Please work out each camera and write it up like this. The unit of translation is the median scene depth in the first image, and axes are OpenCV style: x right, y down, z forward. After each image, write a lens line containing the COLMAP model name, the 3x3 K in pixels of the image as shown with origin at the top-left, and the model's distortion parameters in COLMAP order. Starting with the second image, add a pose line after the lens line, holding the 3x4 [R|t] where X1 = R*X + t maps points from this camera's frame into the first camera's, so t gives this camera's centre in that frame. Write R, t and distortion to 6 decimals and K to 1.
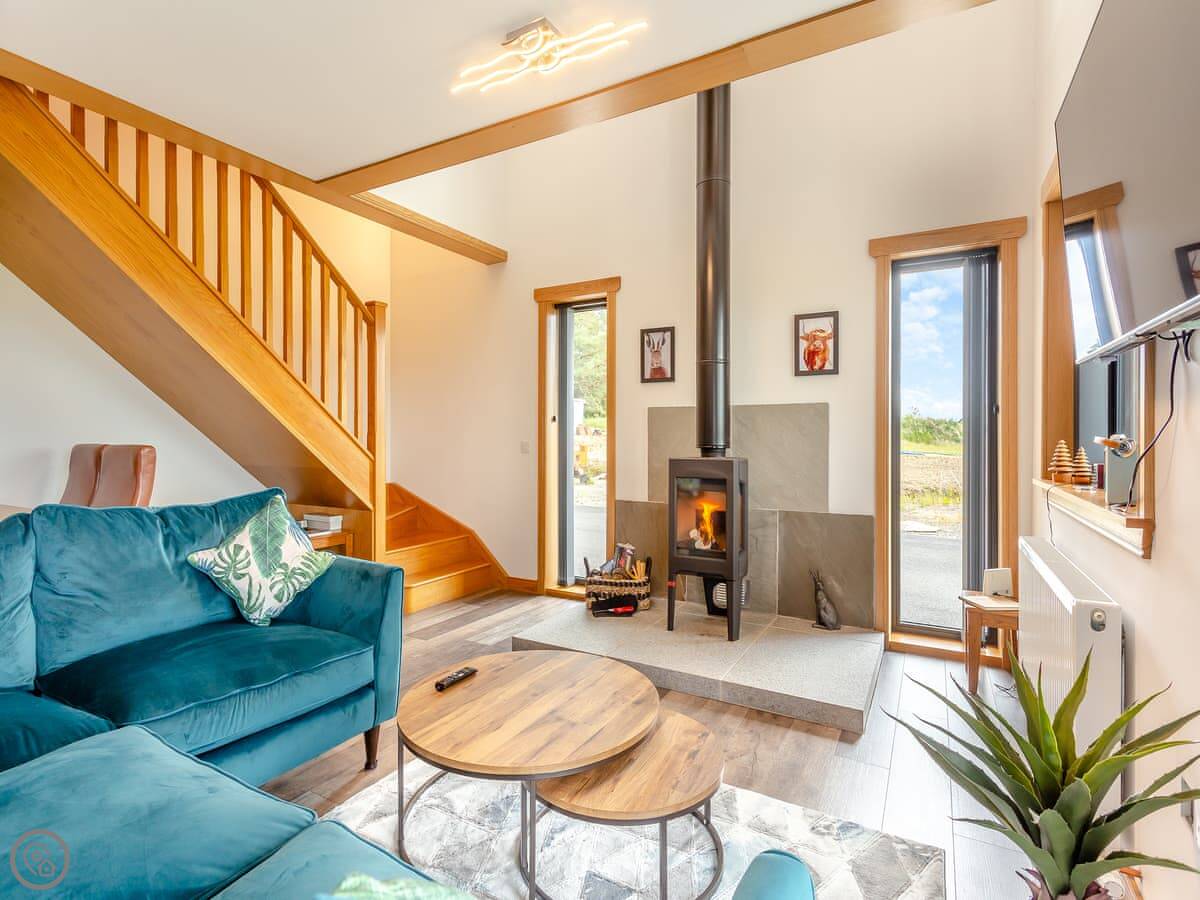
lens RADIAL K [[588.8, 0, 599.2], [0, 588.8, 435.4], [0, 0, 1]] dist [0.002284, 0.001616]
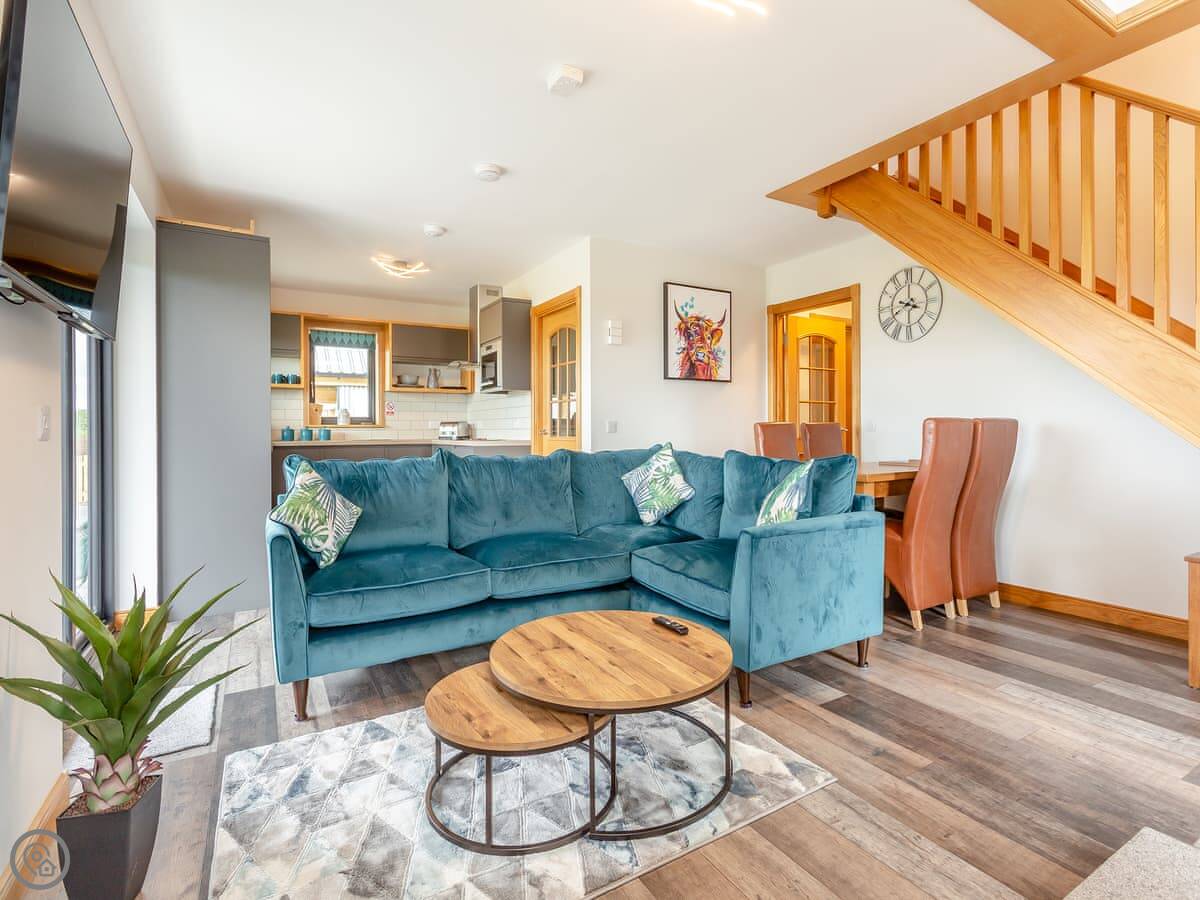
lens RADIAL K [[588.8, 0, 599.2], [0, 588.8, 435.4], [0, 0, 1]] dist [0.002284, 0.001616]
pose [[-0.500986, 0.008513, -0.865414, 0.464406], [0.003257, 0.999963, 0.007951, 0.029518], [0.865449, 0.001165, -0.500995, 0.864775]]
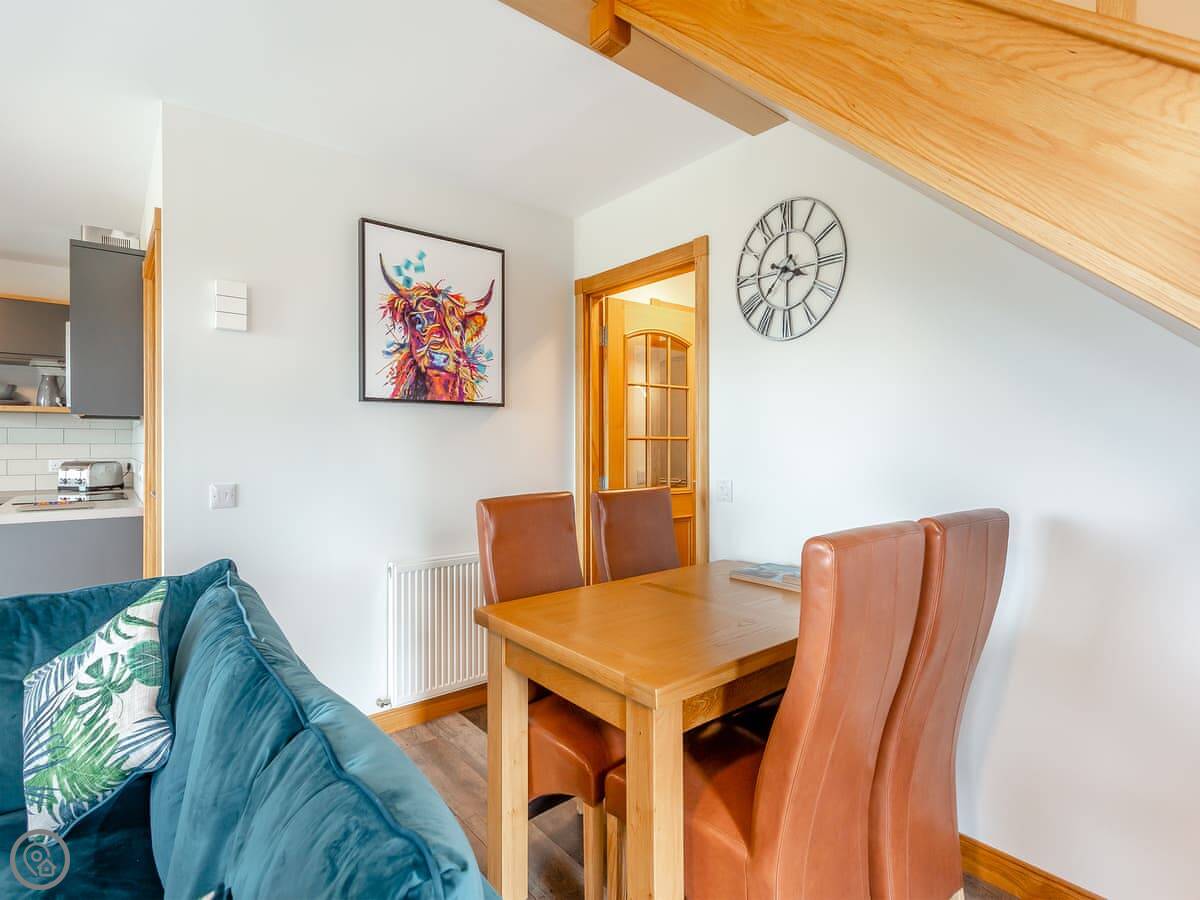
lens RADIAL K [[593.9, 0, 593.5], [0, 593.9, 448.0], [0, 0, 1]] dist [0.001691, 0.000922]
pose [[-0.375193, 0.006603, -0.926923, -0.298904], [-0.001543, 0.999969, 0.007748, -0.044527], [0.926945, 0.004337, -0.375172, 0.855960]]
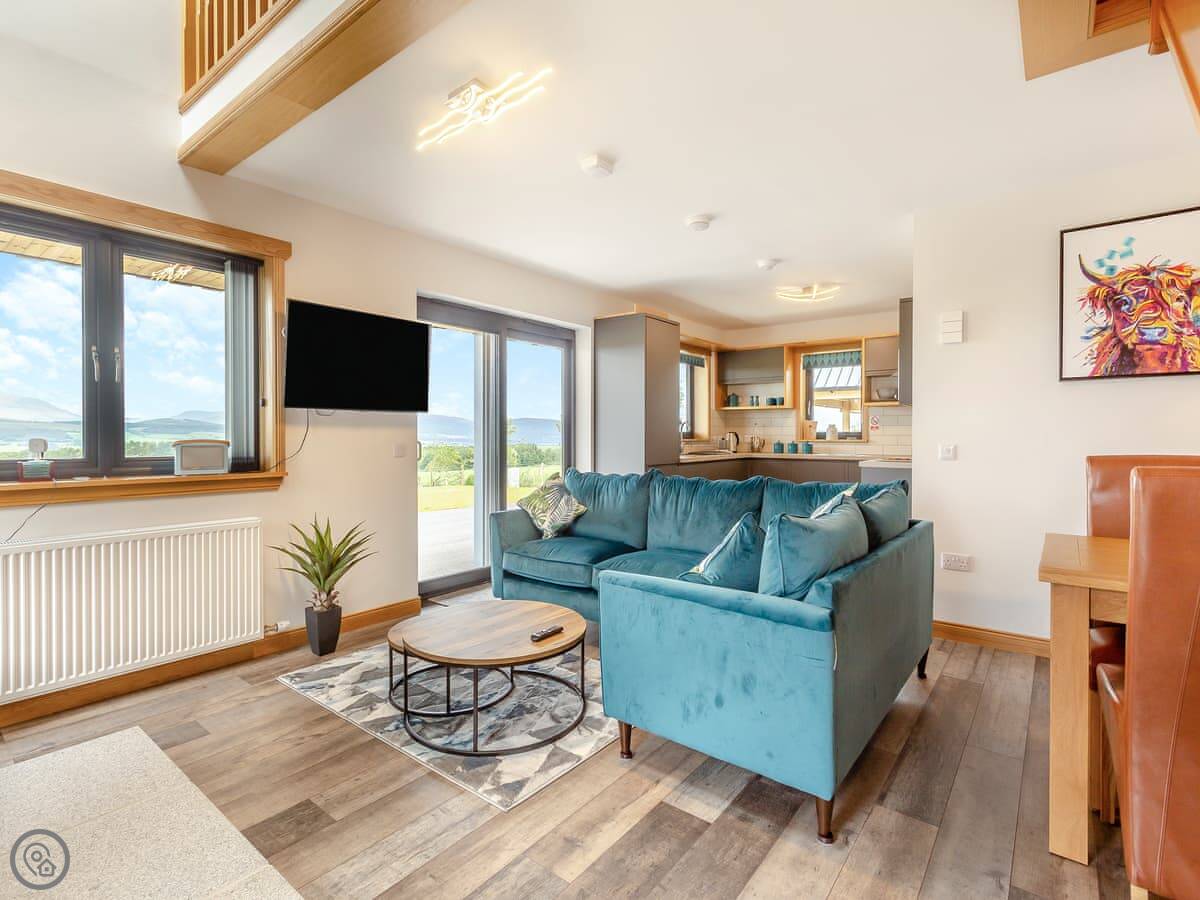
lens RADIAL K [[588.8, 0, 599.2], [0, 588.8, 435.4], [0, 0, 1]] dist [0.002284, 0.001616]
pose [[-0.987081, -0.002675, 0.160201, -0.334629], [-0.002238, 0.999993, 0.002907, -0.012698], [-0.160207, 0.002511, -0.987080, 1.351117]]
